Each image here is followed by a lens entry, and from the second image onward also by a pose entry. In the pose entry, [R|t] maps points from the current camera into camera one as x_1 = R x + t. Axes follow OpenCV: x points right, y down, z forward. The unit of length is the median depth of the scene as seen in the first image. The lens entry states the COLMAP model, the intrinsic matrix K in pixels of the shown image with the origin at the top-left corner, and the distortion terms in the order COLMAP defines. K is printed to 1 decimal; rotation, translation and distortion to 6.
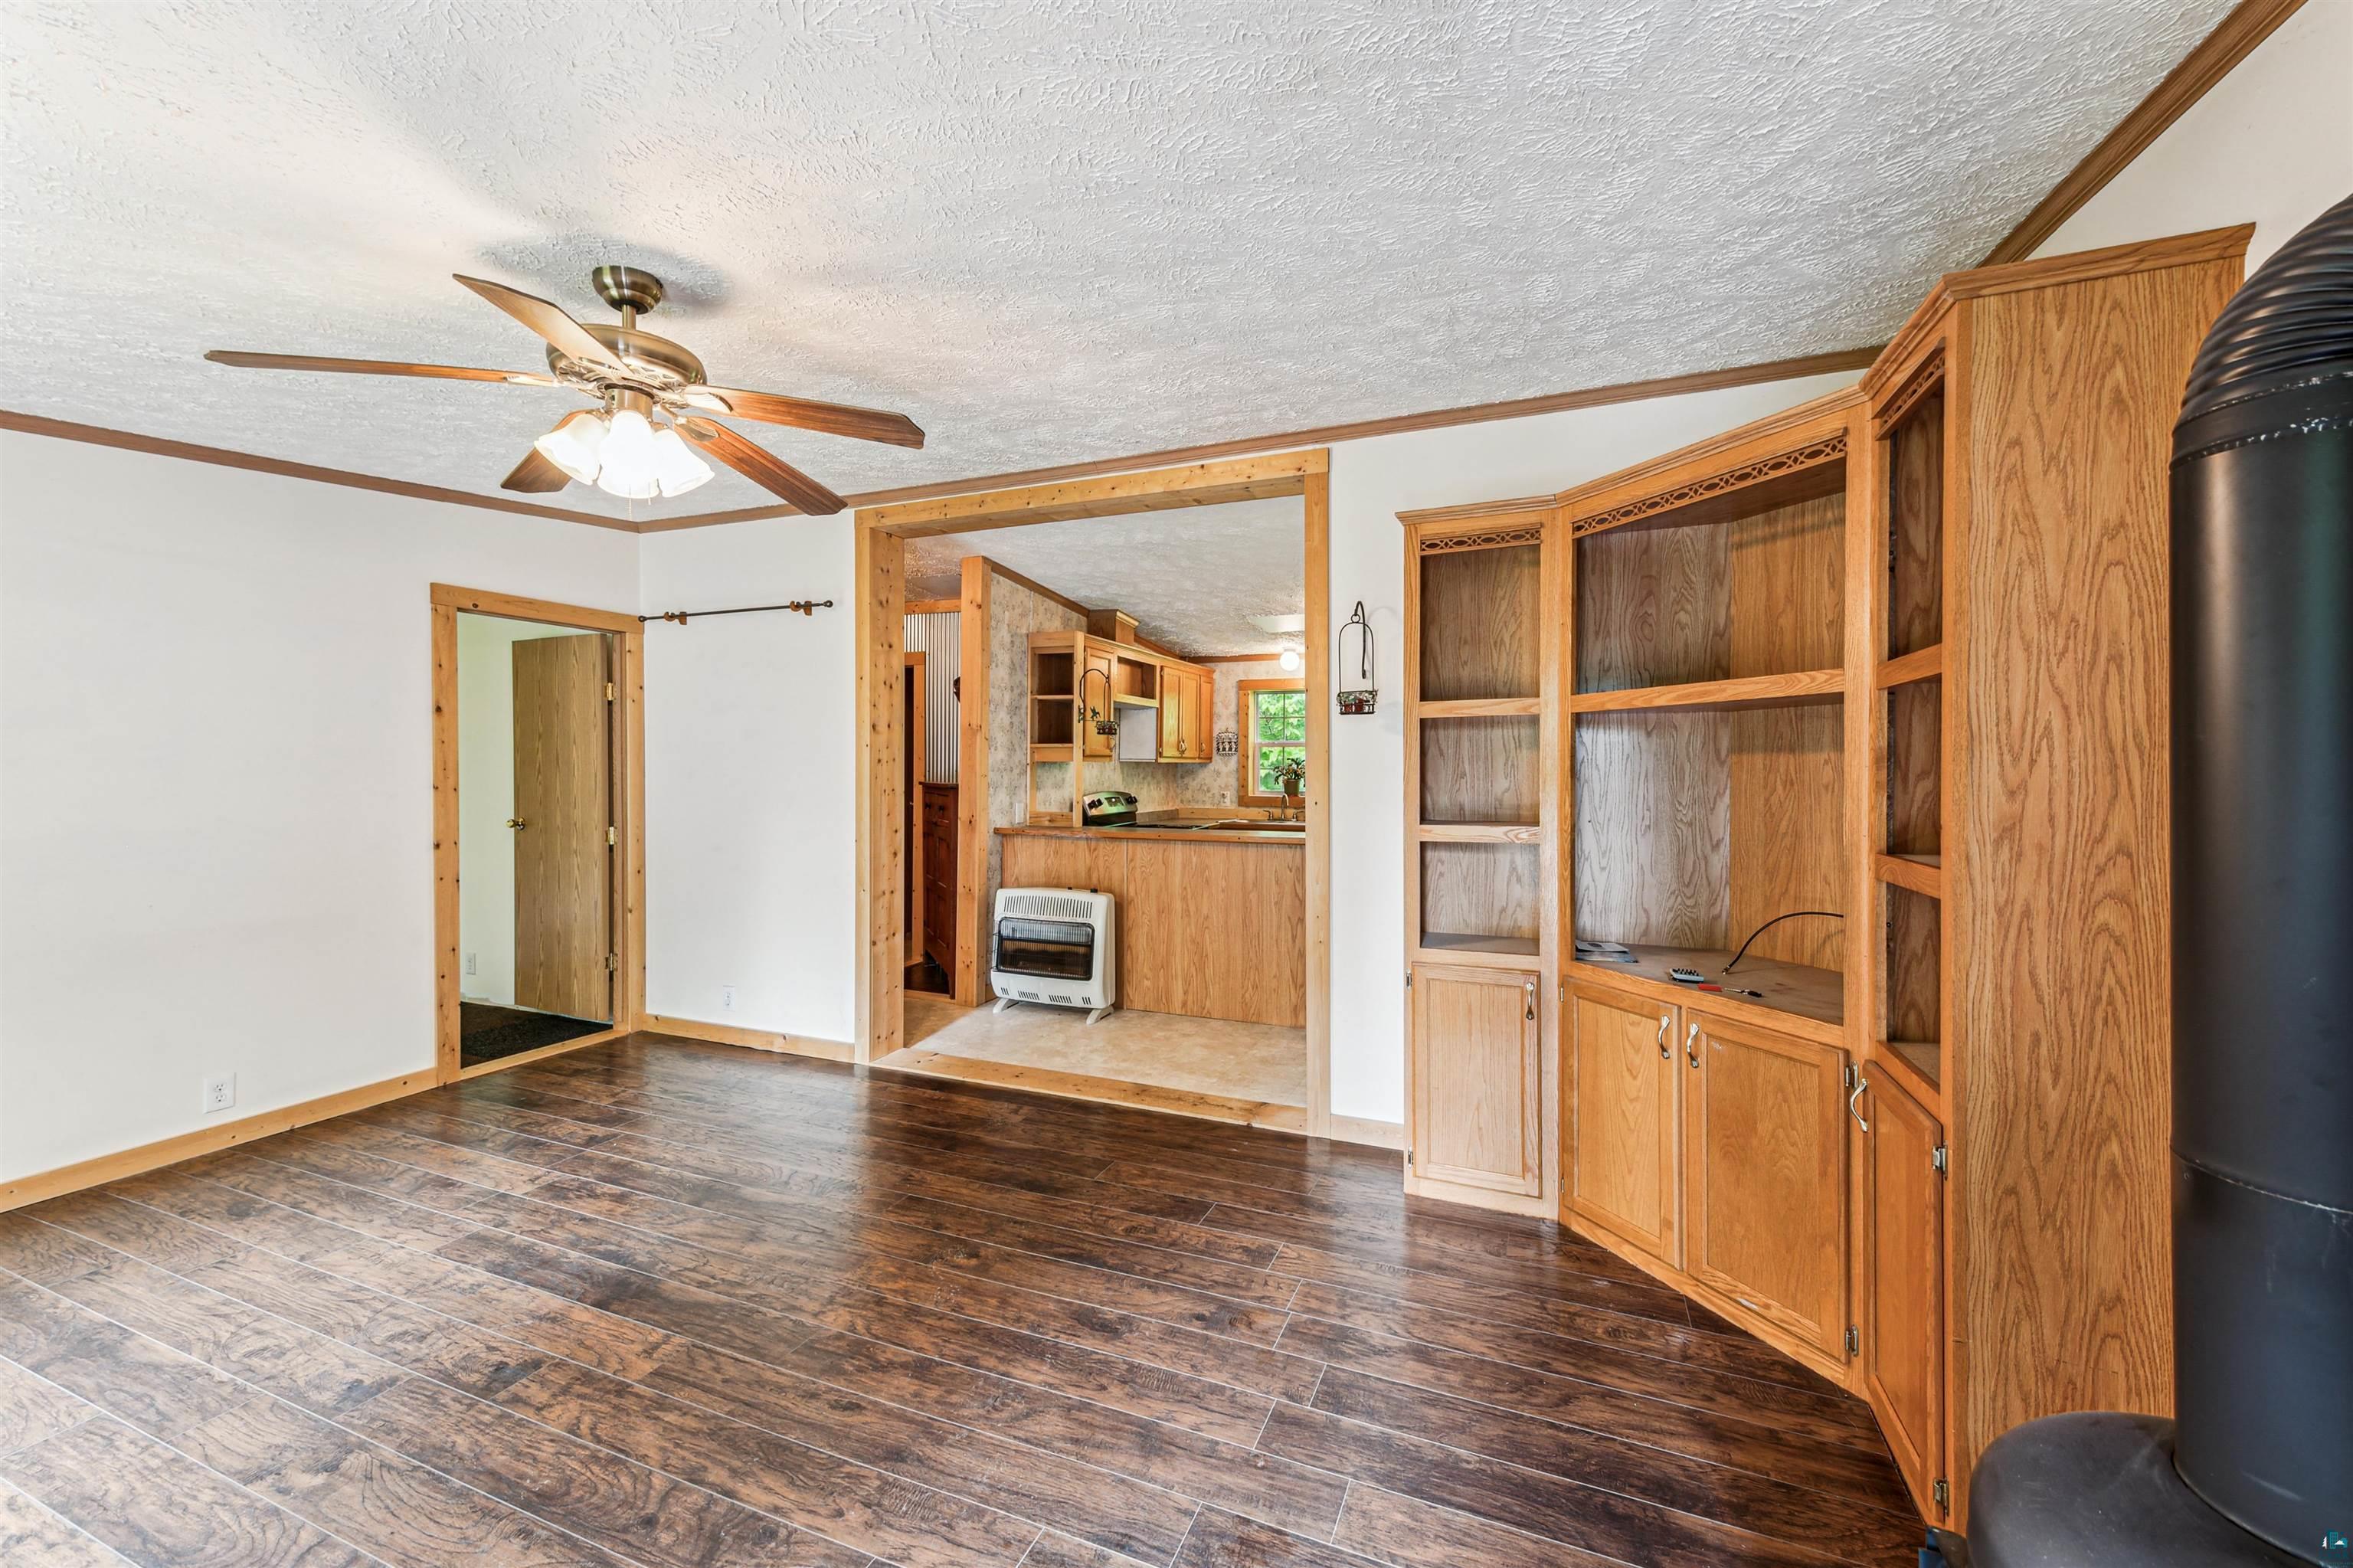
lens RADIAL K [[925.6, 0, 1180.2], [0, 925.6, 772.0], [0, 0, 1]] dist [0.007938, -0.001597]
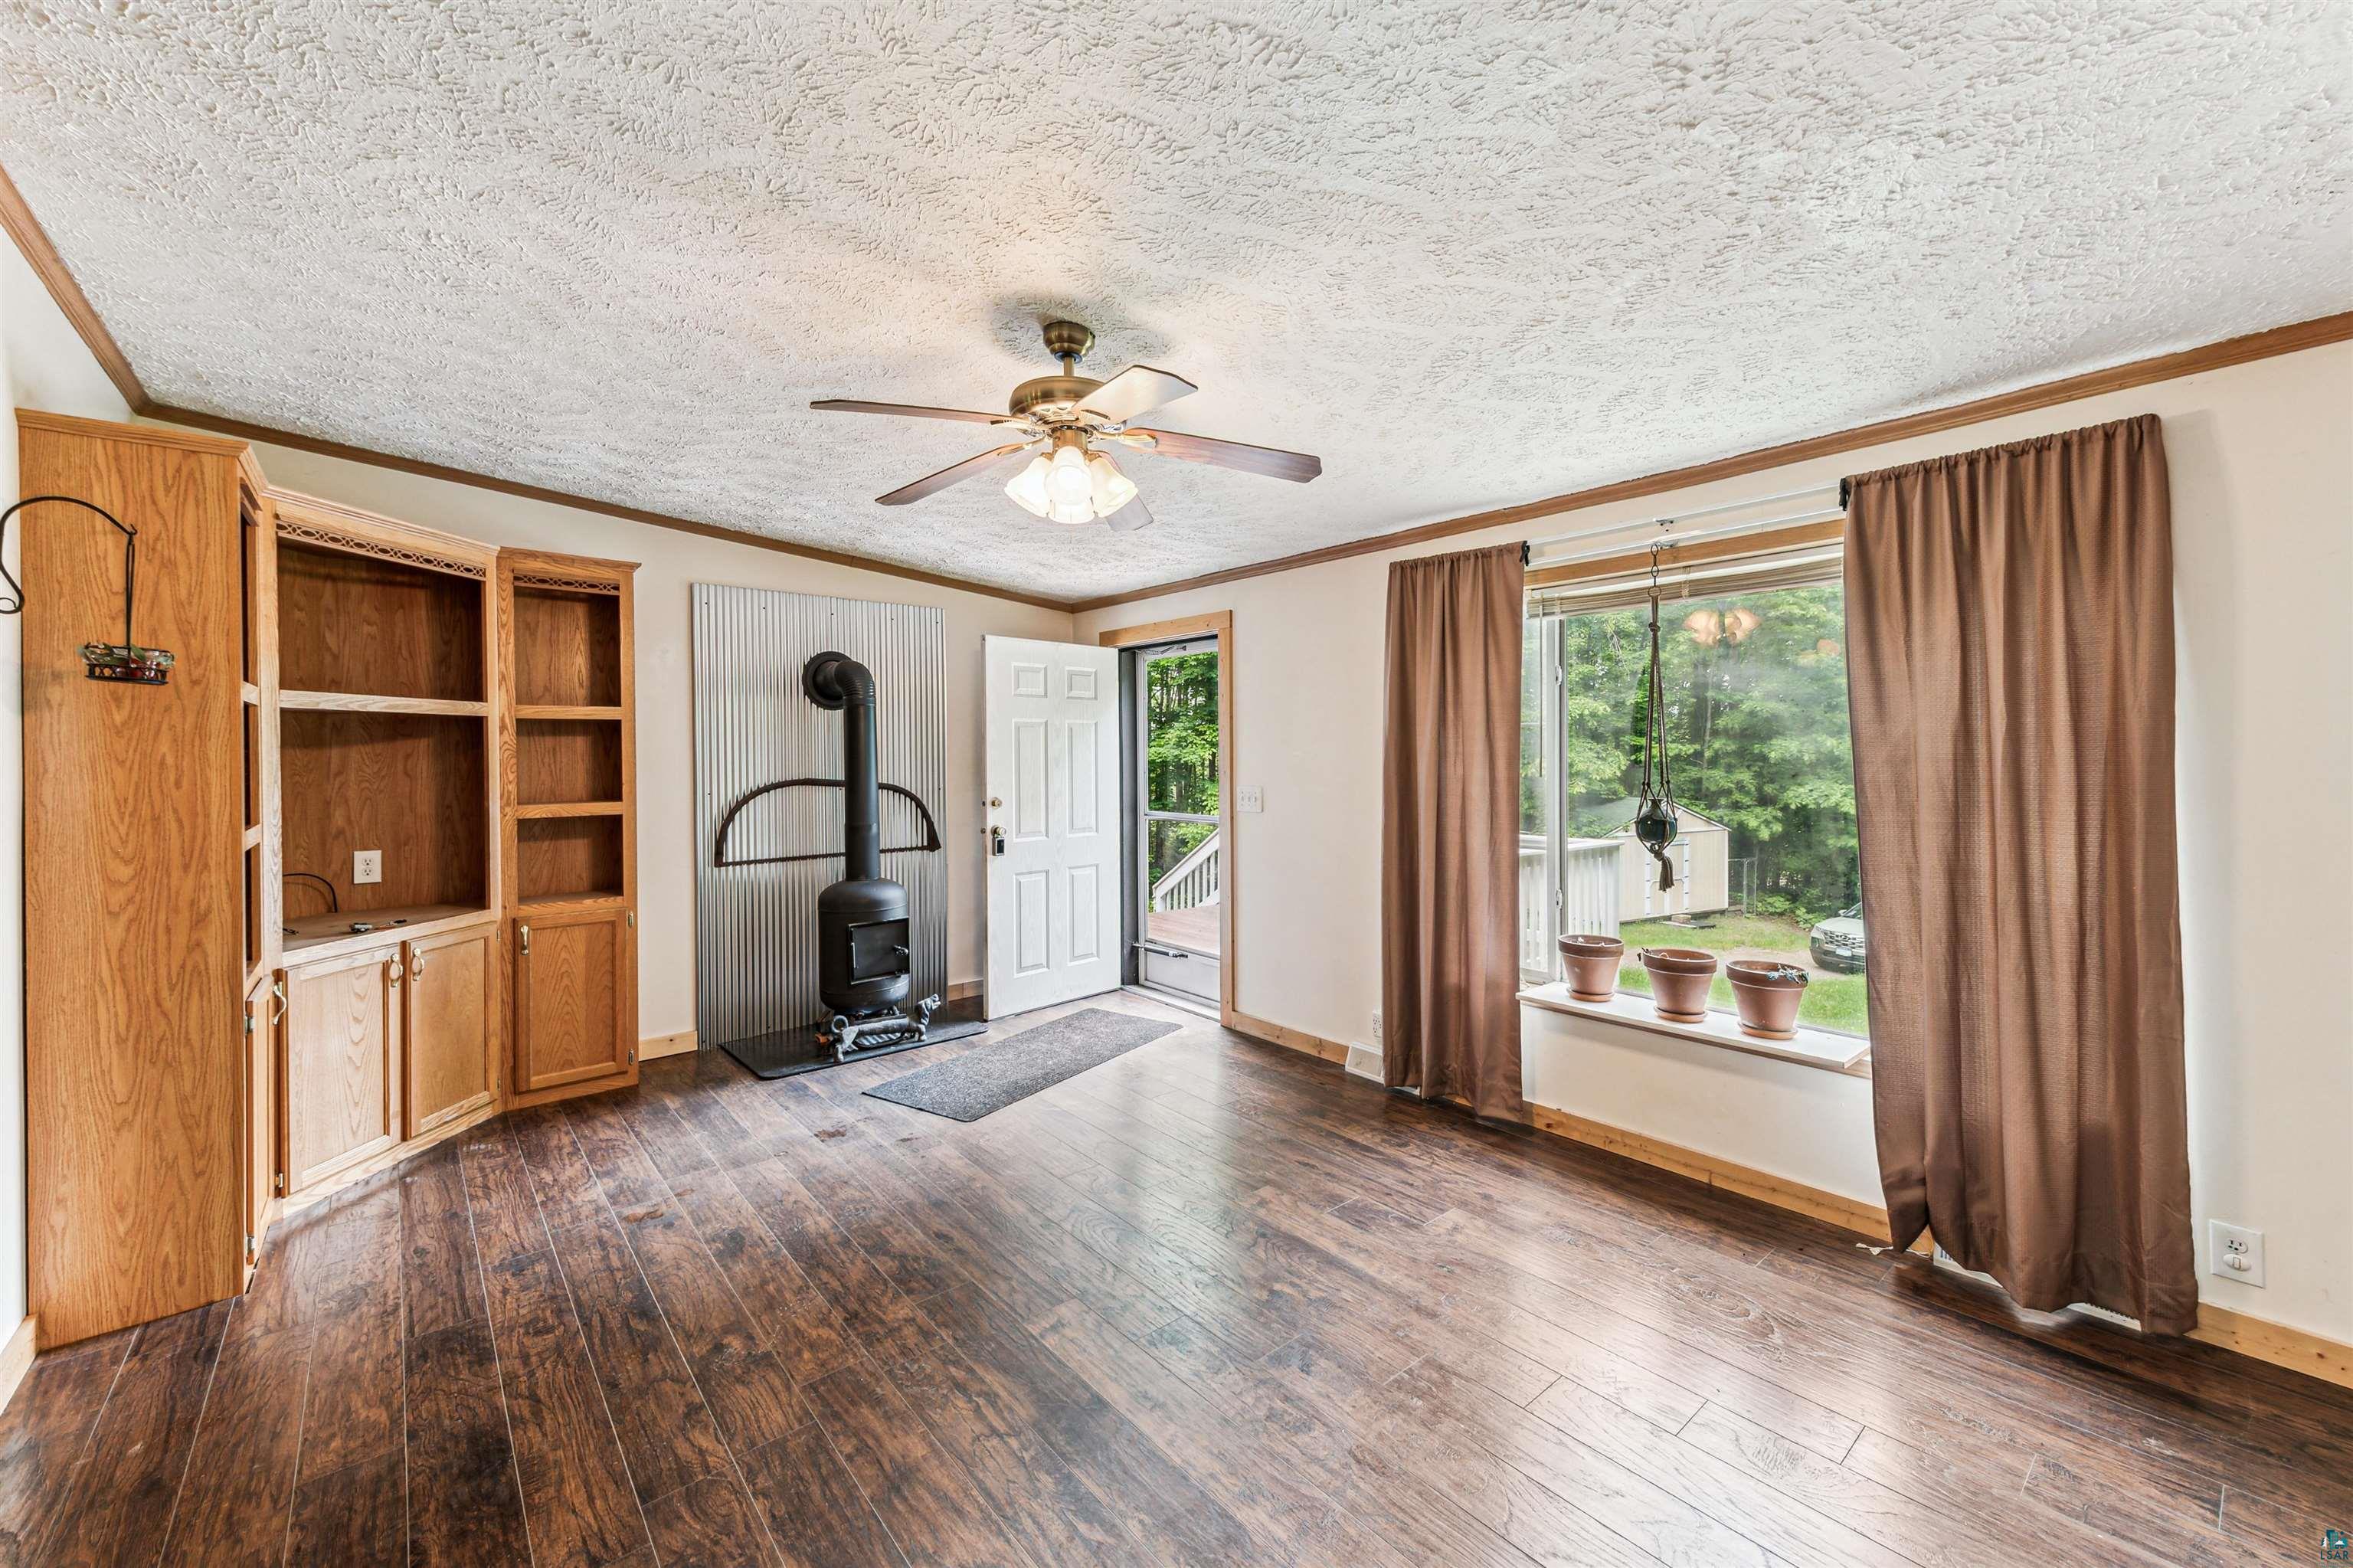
lens RADIAL K [[925.6, 0, 1173.6], [0, 925.6, 766.6], [0, 0, 1]] dist [0.007938, -0.001597]
pose [[-0.888601, -0.000578, 0.458681, -1.067192], [0.005903, 0.999902, 0.012697, -0.008582], [-0.458644, 0.013990, -0.888510, 1.706695]]
